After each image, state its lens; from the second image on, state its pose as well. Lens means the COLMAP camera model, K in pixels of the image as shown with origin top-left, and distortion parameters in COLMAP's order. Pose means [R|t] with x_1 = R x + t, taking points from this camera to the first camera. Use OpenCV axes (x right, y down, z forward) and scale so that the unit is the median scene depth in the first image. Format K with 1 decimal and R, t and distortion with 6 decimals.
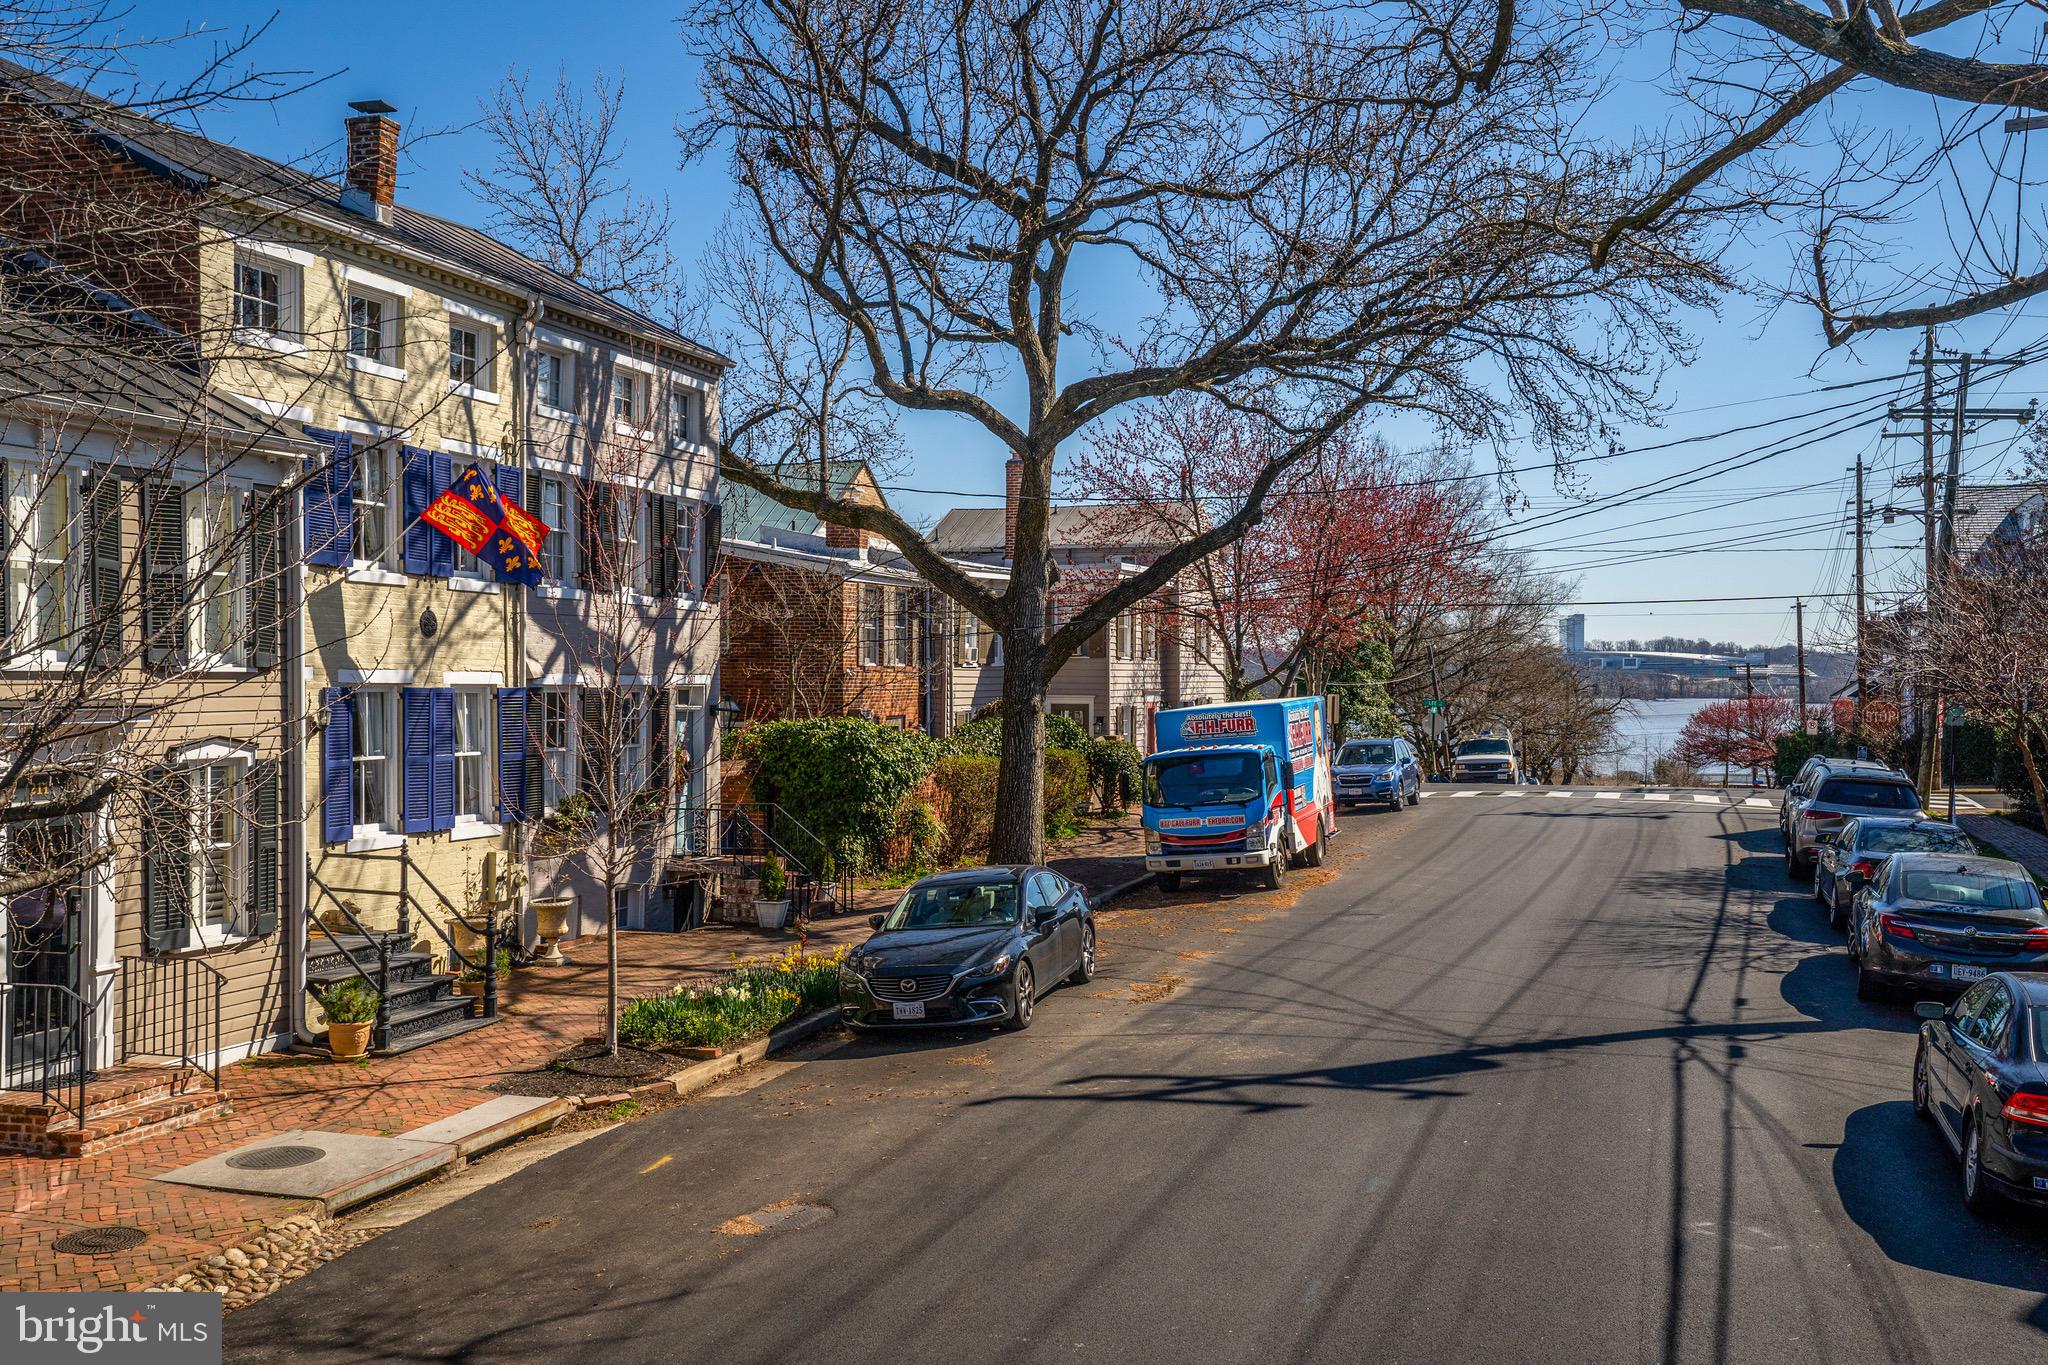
lens RADIAL K [[1874.5, 0, 1023.8], [0, 1874.5, 786.4], [0, 0, 1]] dist [0.152588, 0.004897]
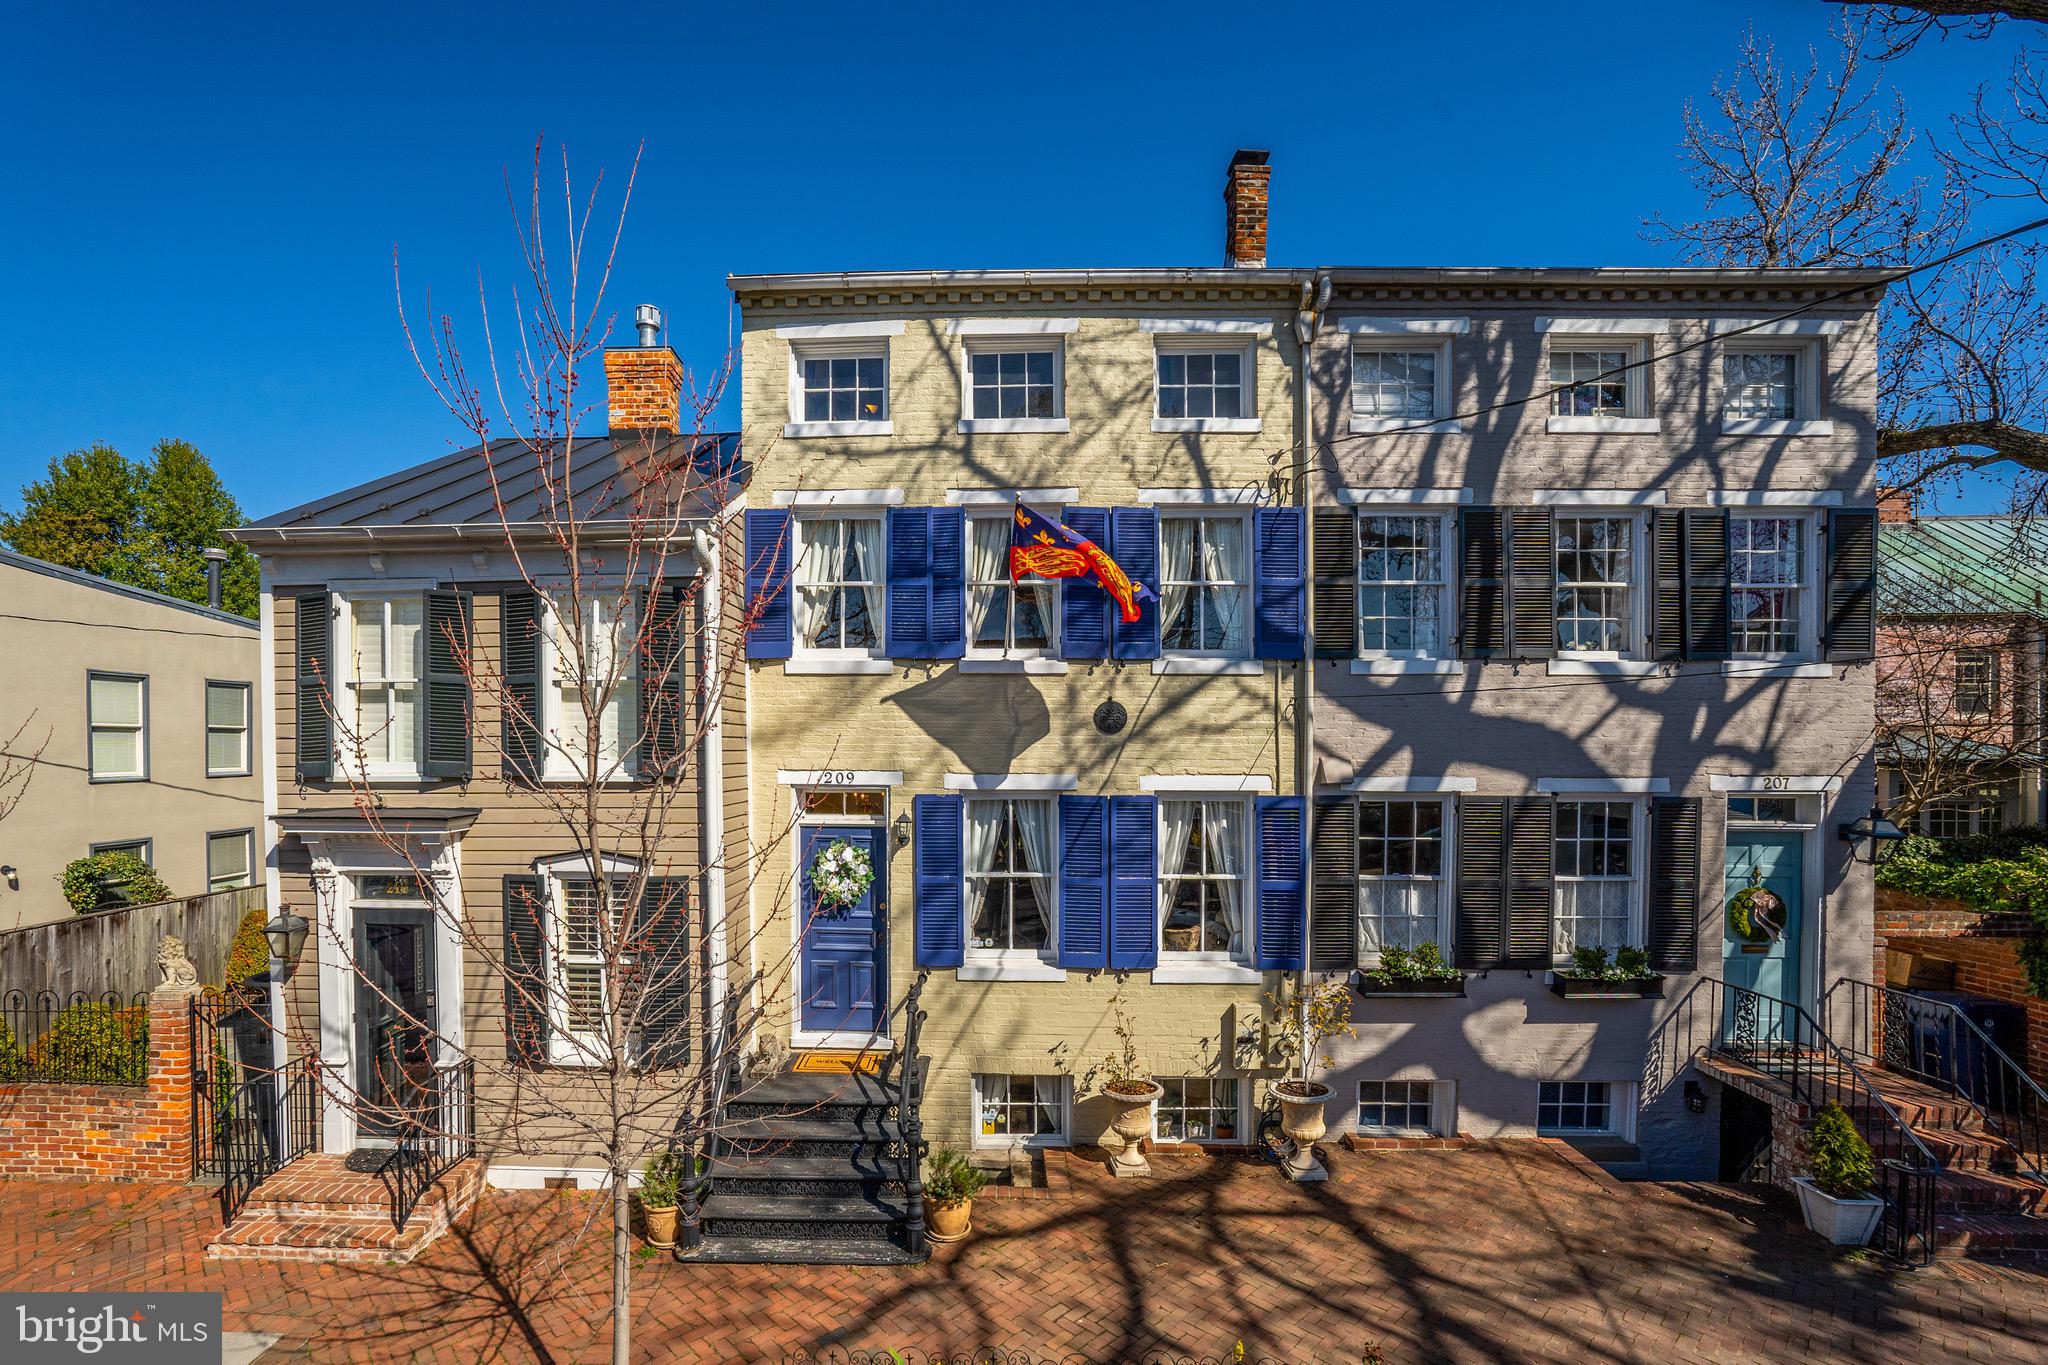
lens RADIAL K [[1101.5, 0, 1026.1], [0, 1101.5, 744.0], [0, 0, 1]] dist [-0.018399, 0.001068]
pose [[0.306468, 0.023425, -0.951593, 0.122821], [-0.056797, 0.998366, 0.006285, -0.070587], [0.950185, 0.052121, 0.307298, 0.775713]]
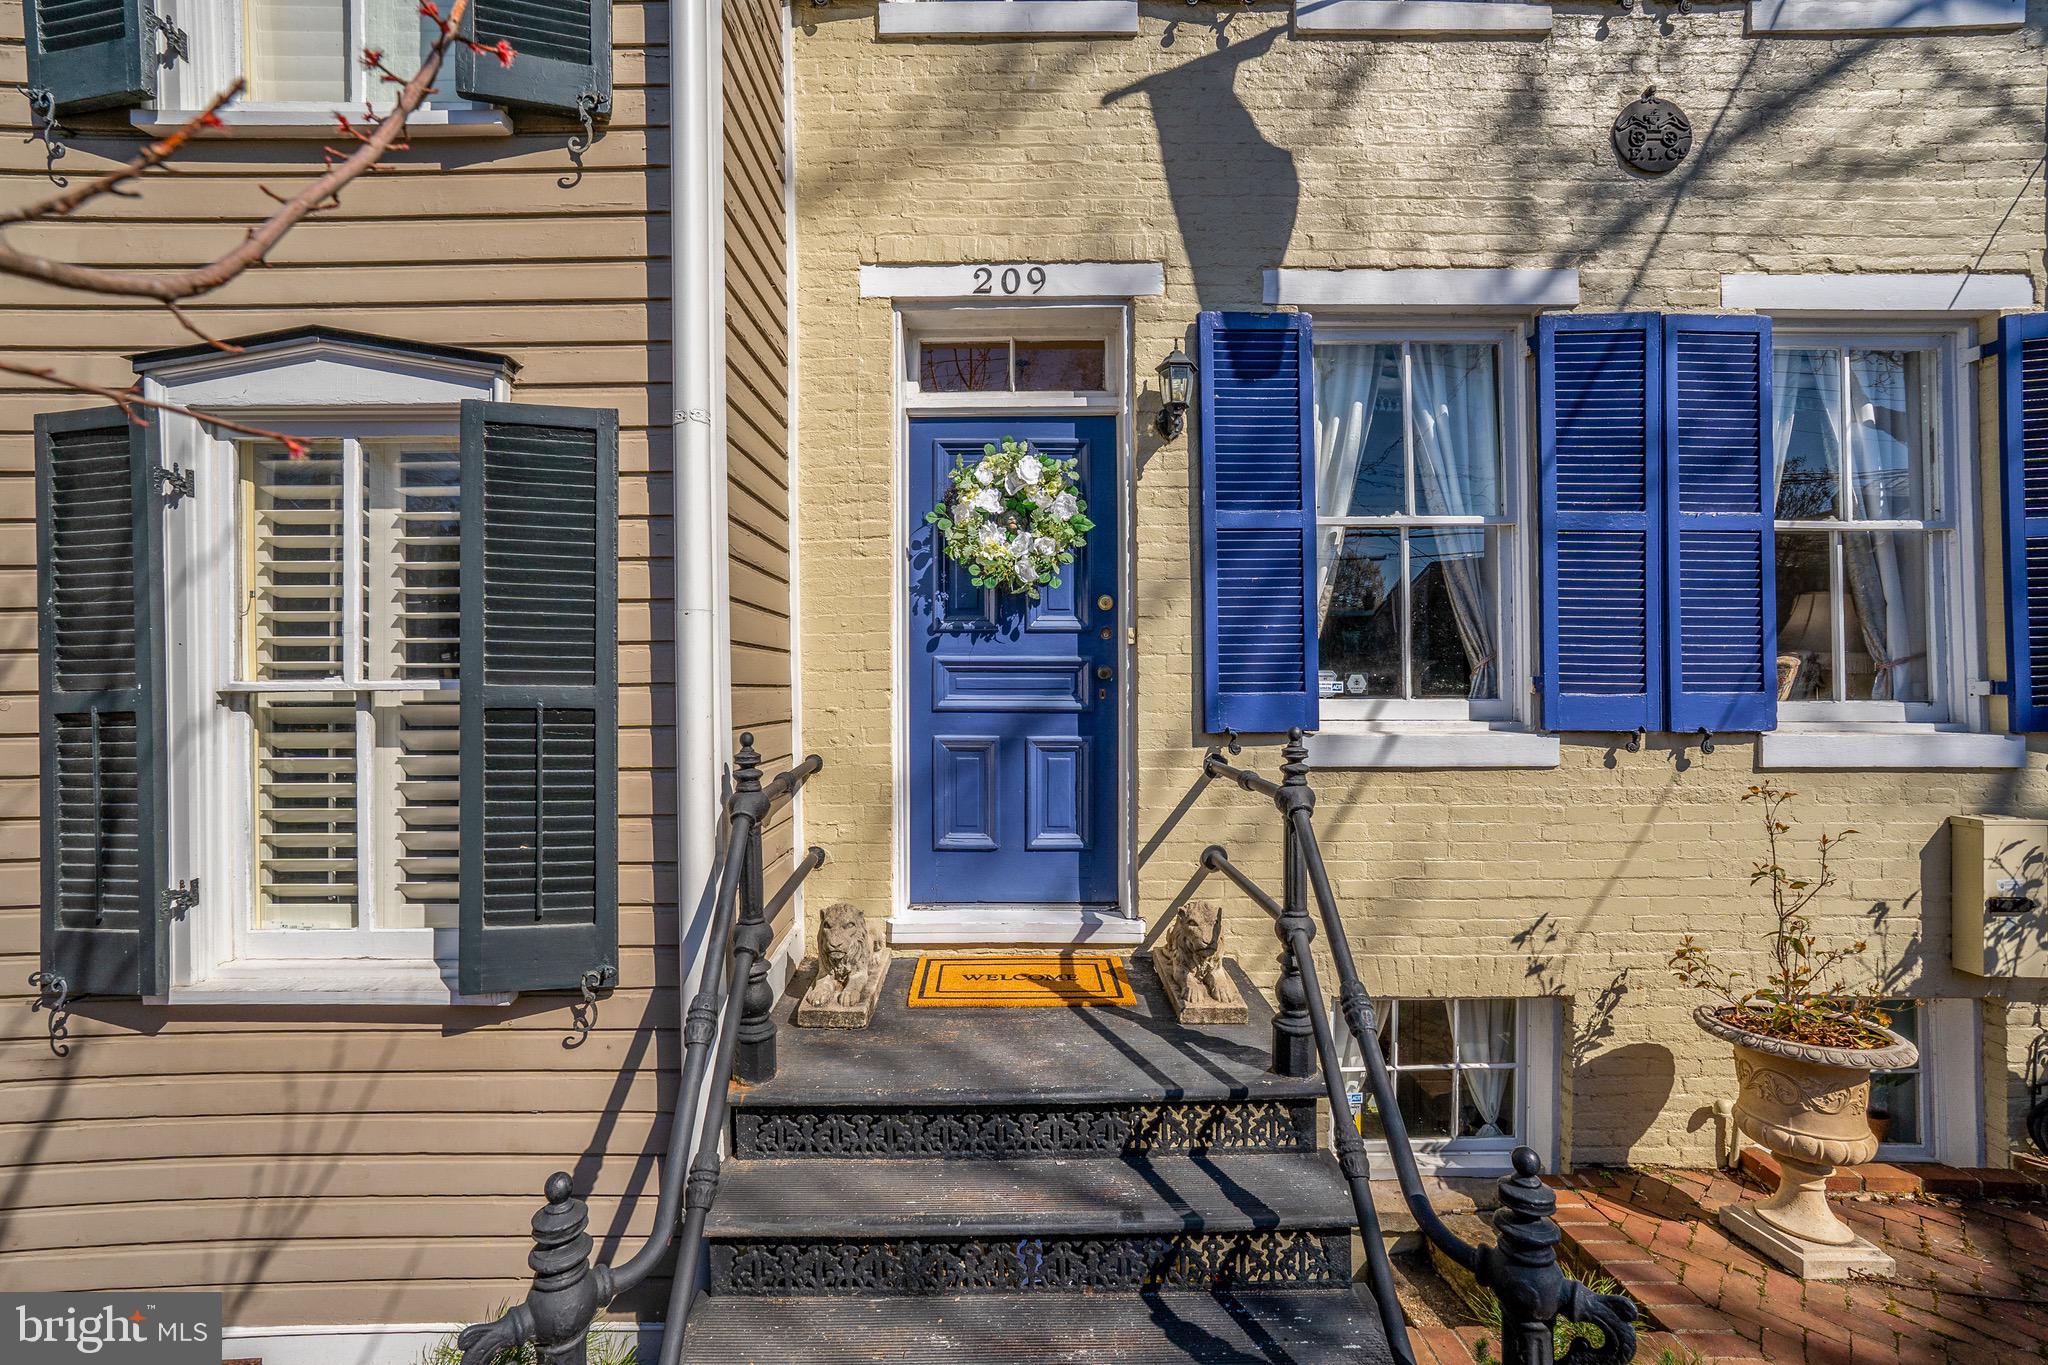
lens RADIAL K [[942.5, 0, 1022.5], [0, 942.5, 652.3], [0, 0, 1]] dist [-0.001527, 0.010812]
pose [[0.329029, -0.043755, -0.943305, -0.179096], [-0.041058, 0.997318, -0.060582, 0.023209], [0.943427, 0.058664, 0.326351, 0.795732]]
